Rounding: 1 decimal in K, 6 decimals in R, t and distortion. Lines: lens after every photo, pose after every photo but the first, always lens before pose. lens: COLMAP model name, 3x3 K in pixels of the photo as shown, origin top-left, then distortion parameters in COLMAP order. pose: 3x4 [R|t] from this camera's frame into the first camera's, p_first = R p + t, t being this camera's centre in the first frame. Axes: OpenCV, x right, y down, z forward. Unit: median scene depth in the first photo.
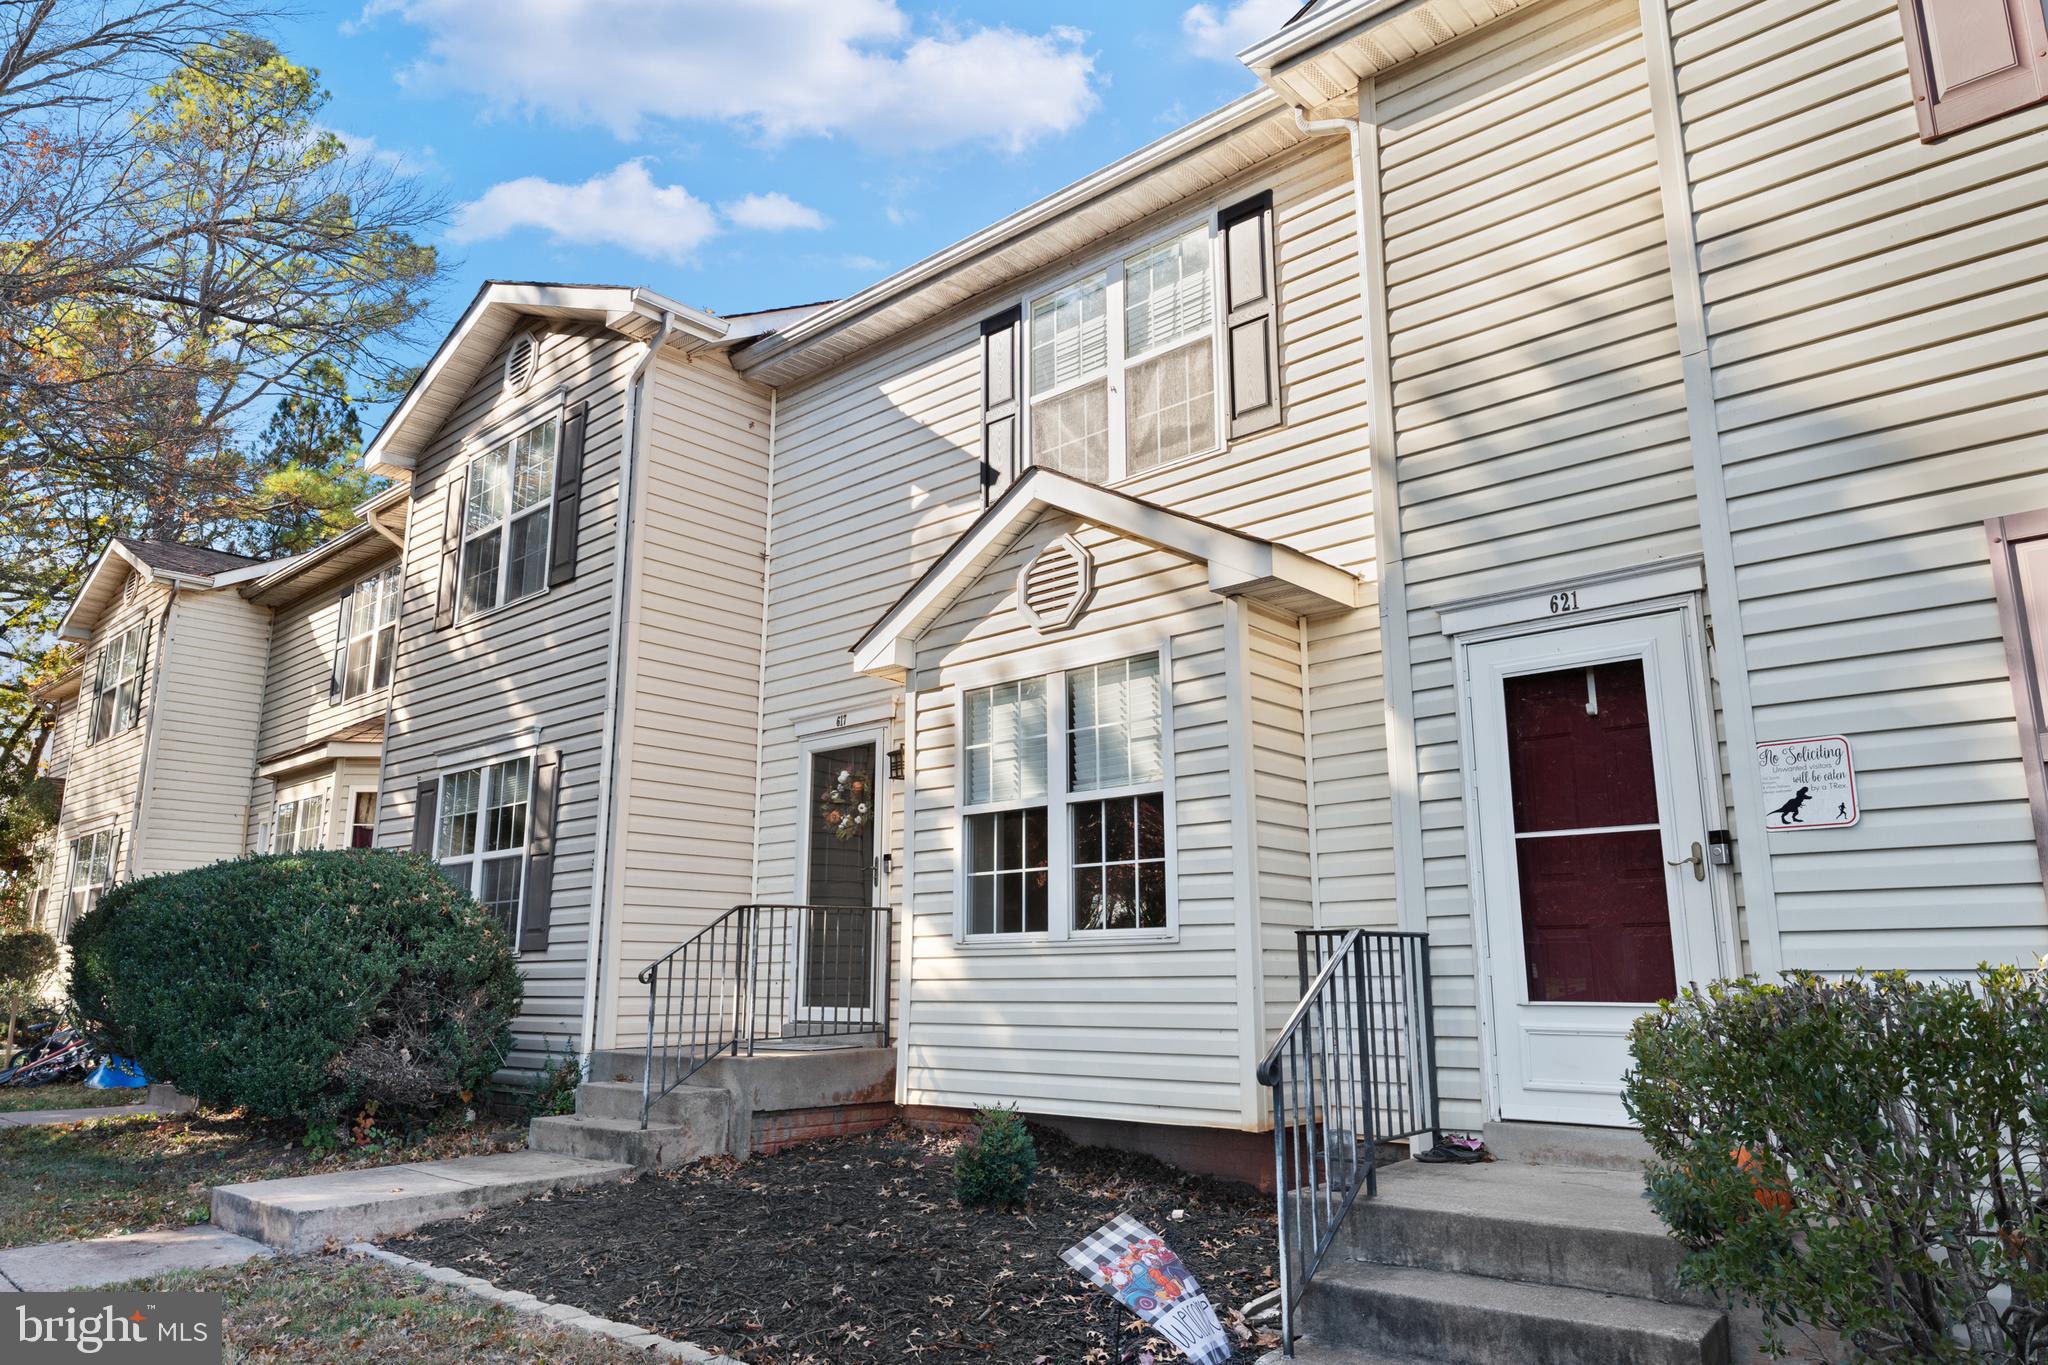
lens RADIAL K [[1356.6, 0, 1019.2], [0, 1356.6, 687.2], [0, 0, 1]] dist [0.006309, 0.003726]
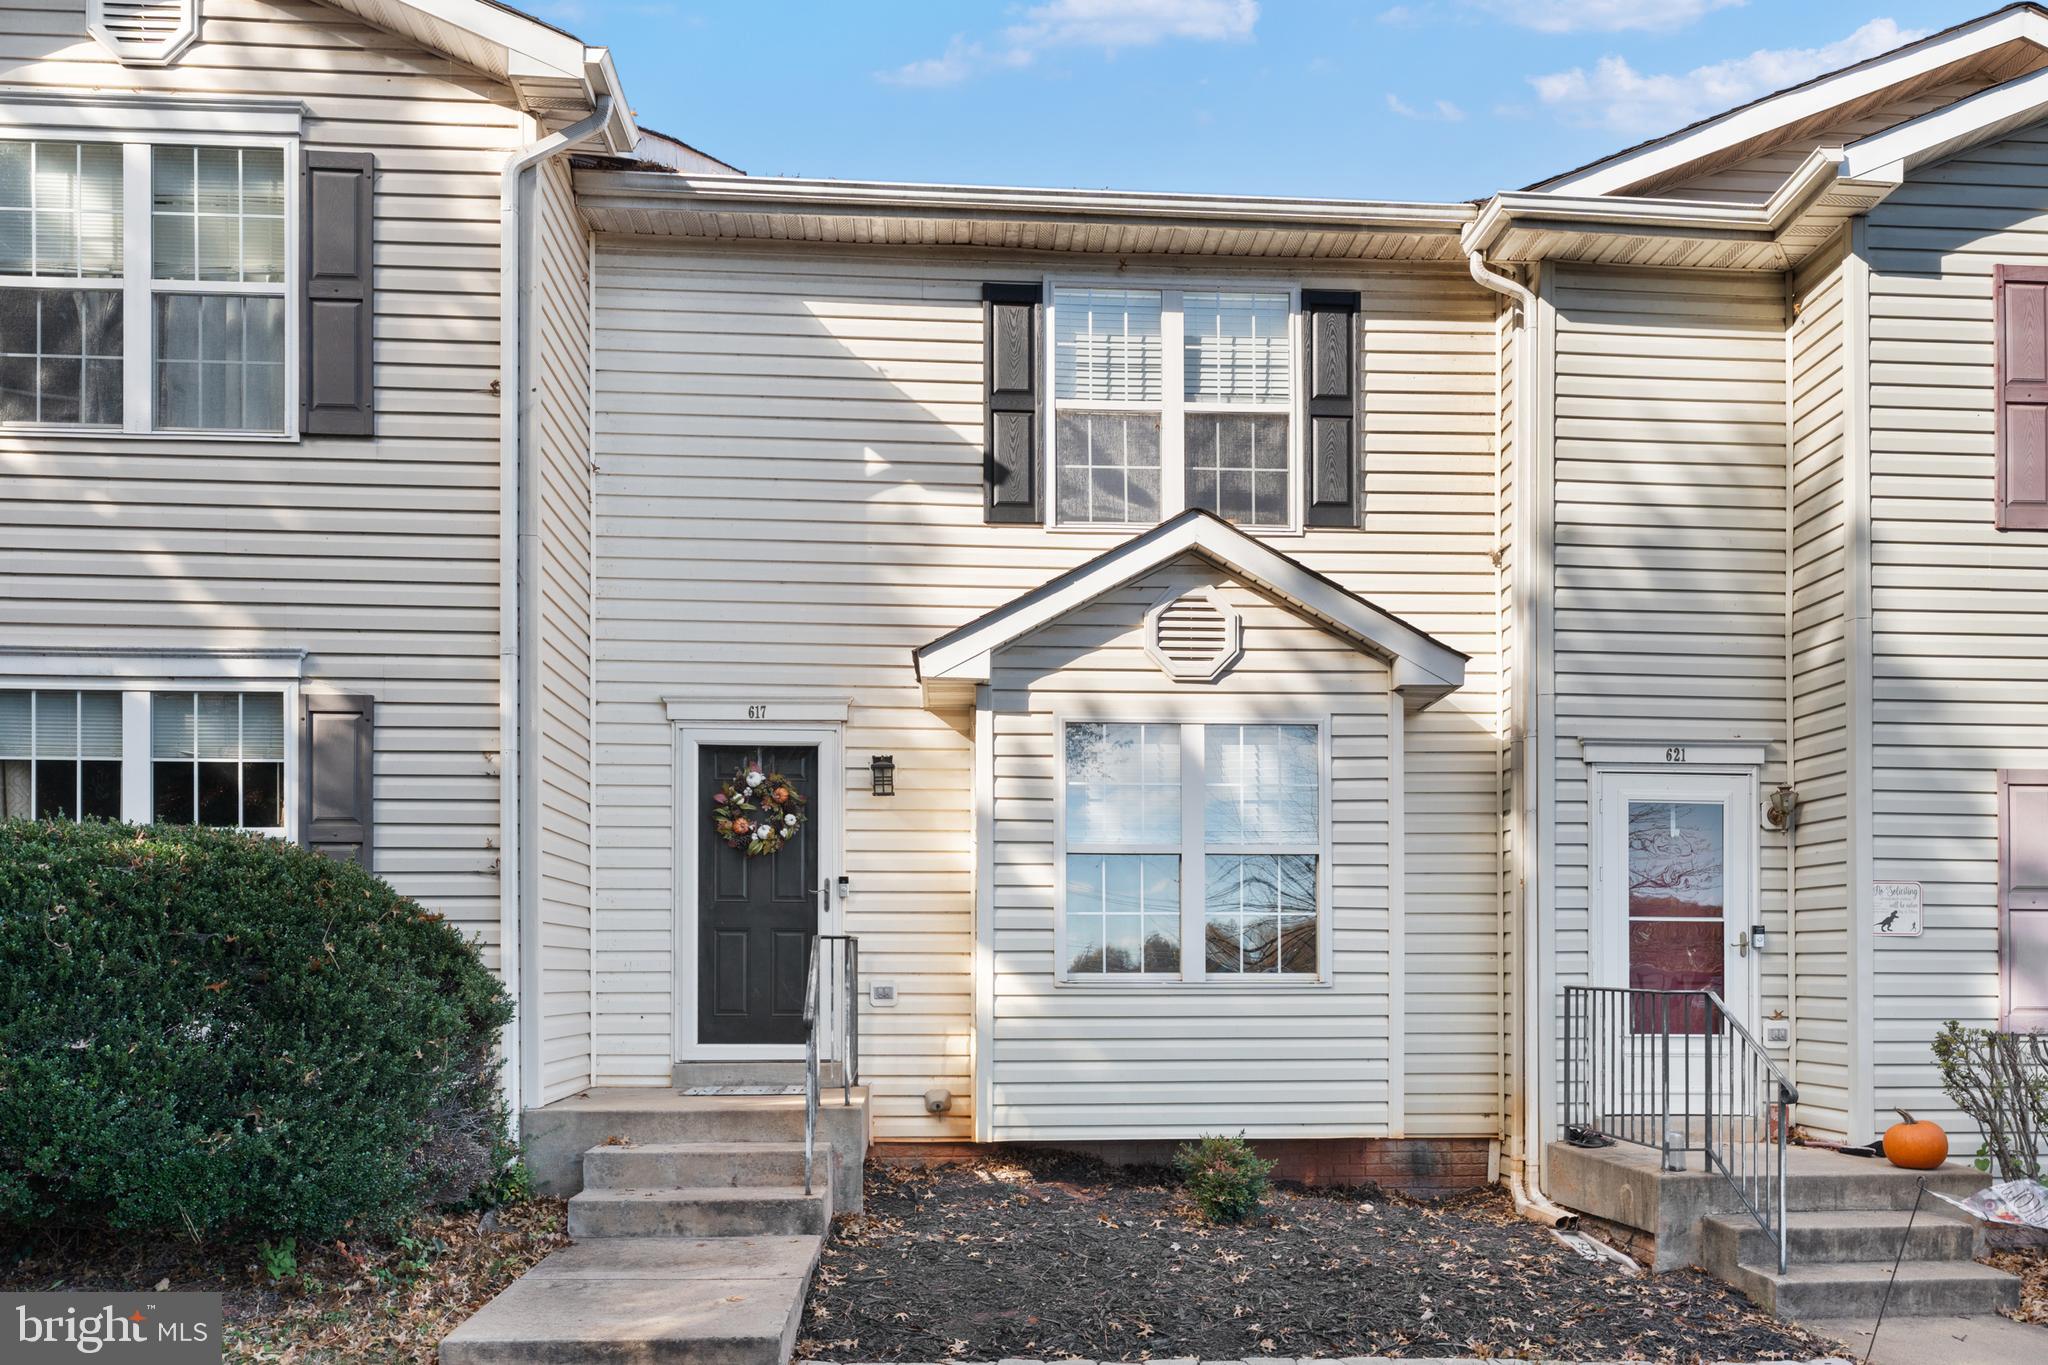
lens RADIAL K [[1419.4, 0, 1019.9], [0, 1419.4, 972.7], [0, 0, 1]] dist [-0.002772, 0.001889]
pose [[0.692442, 0.003316, 0.721466, -0.807335], [-0.156901, 0.976748, 0.146100, 0.035266], [-0.704206, -0.214364, 0.676862, 0.319744]]
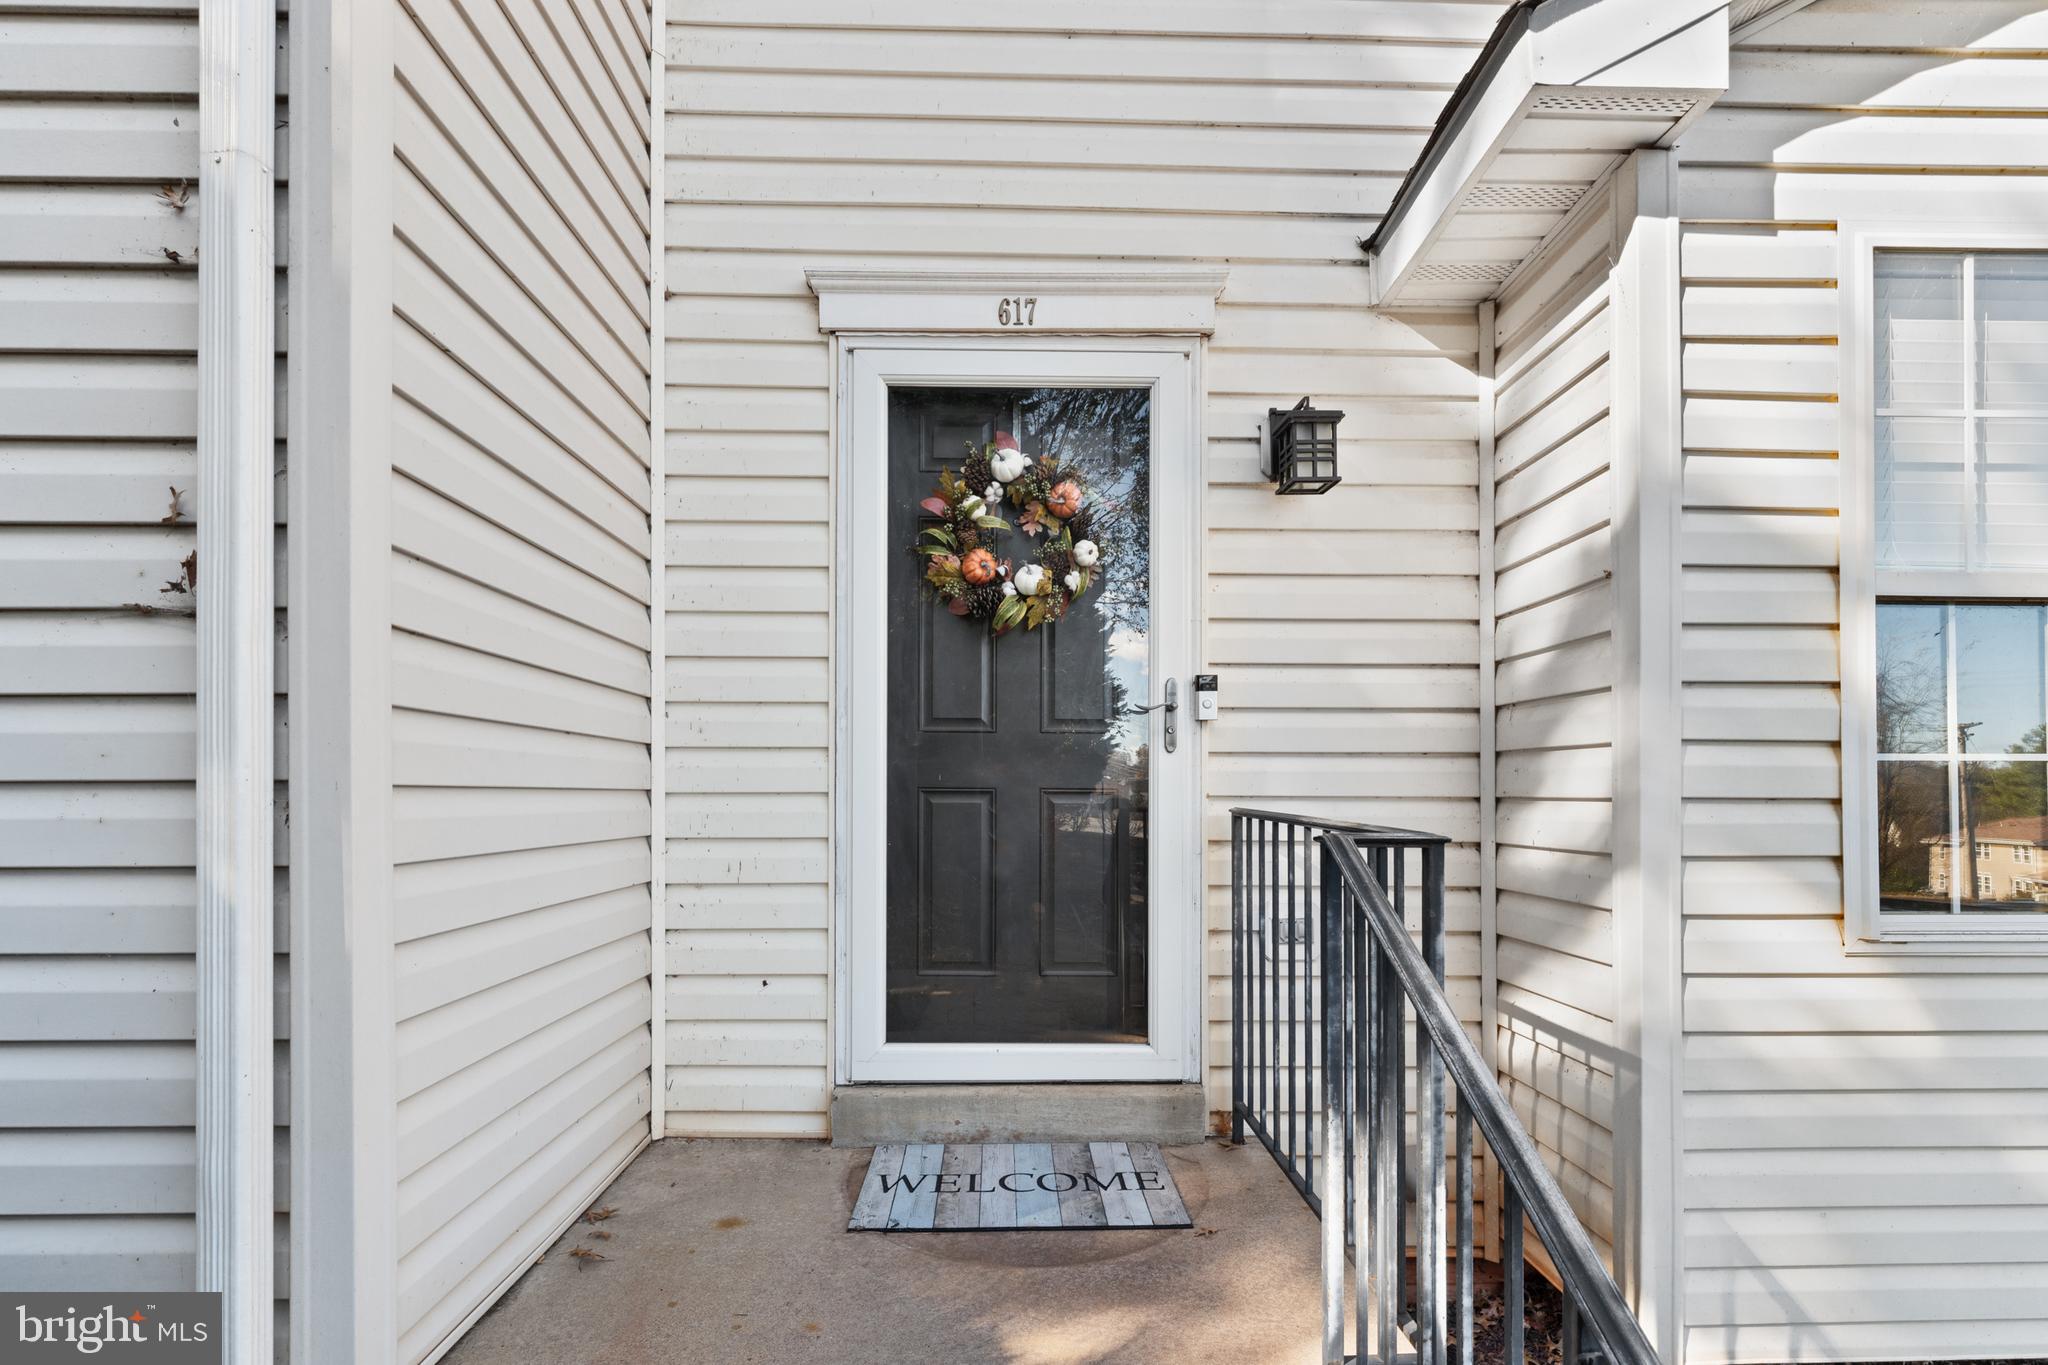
lens RADIAL K [[906.6, 0, 1021.0], [0, 906.6, 773.1], [0, 0, 1]] dist [-0.002140, -0.000046]
pose [[0.719240, 0.016365, 0.694569, -0.377166], [-0.151663, 0.979310, 0.133975, 0.144583], [-0.678007, -0.201701, 0.706841, 0.985701]]
